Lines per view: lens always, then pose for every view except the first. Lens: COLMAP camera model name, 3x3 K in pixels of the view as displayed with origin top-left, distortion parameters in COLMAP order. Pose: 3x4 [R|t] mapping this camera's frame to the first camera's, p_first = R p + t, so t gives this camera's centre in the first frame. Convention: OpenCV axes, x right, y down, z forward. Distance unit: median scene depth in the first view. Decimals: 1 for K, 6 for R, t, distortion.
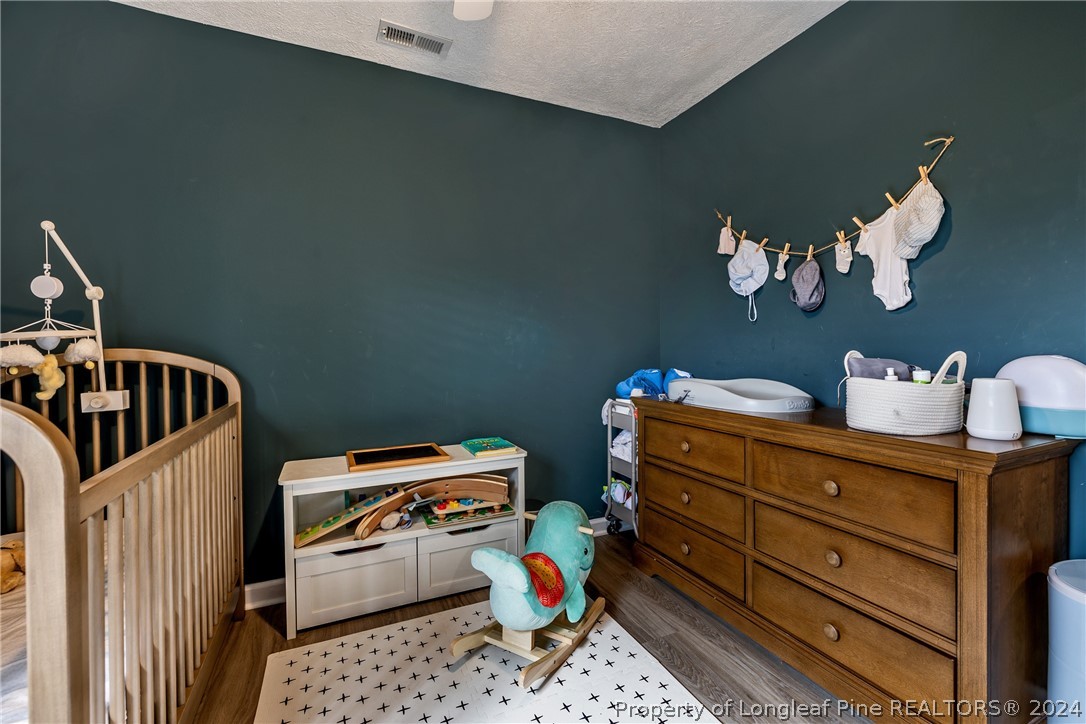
lens RADIAL K [[466.4, 0, 539.2], [0, 466.4, 353.8], [0, 0, 1]] dist [0.000889, 0.000415]
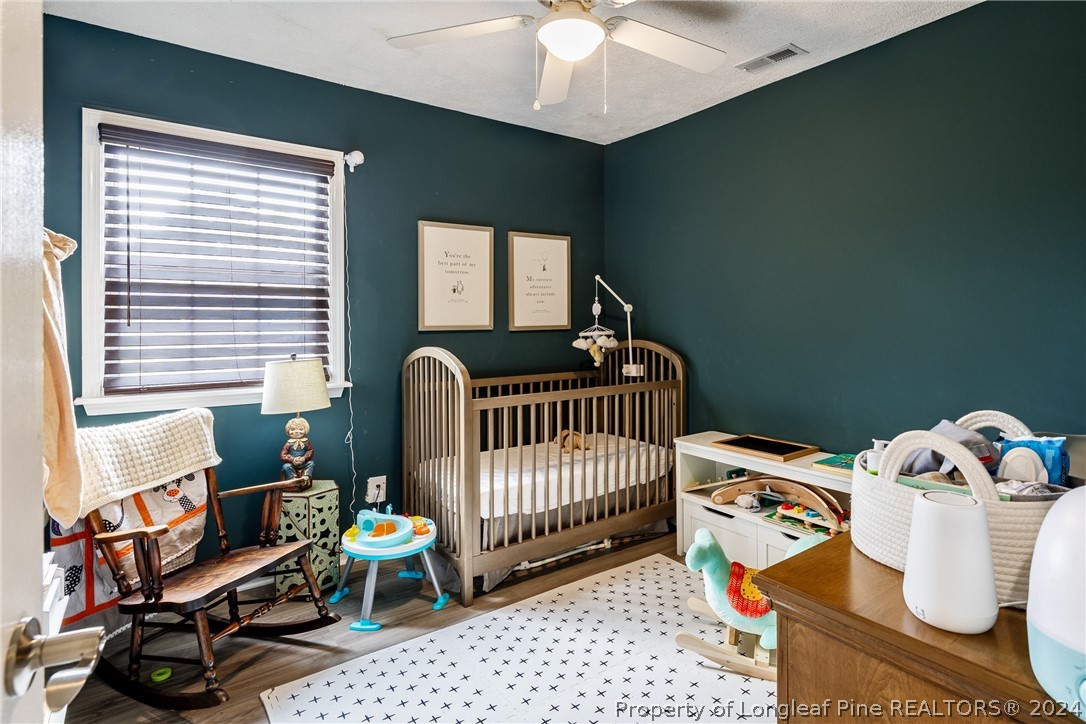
lens RADIAL K [[533.4, 0, 546.2], [0, 533.4, 320.9], [0, 0, 1]] dist [-0.001282, -0.000095]
pose [[0.195230, 0.007810, -0.980726, 0.895569], [-0.008786, 0.999942, 0.006214, -0.085276], [0.980718, 0.007403, 0.195287, 0.287438]]
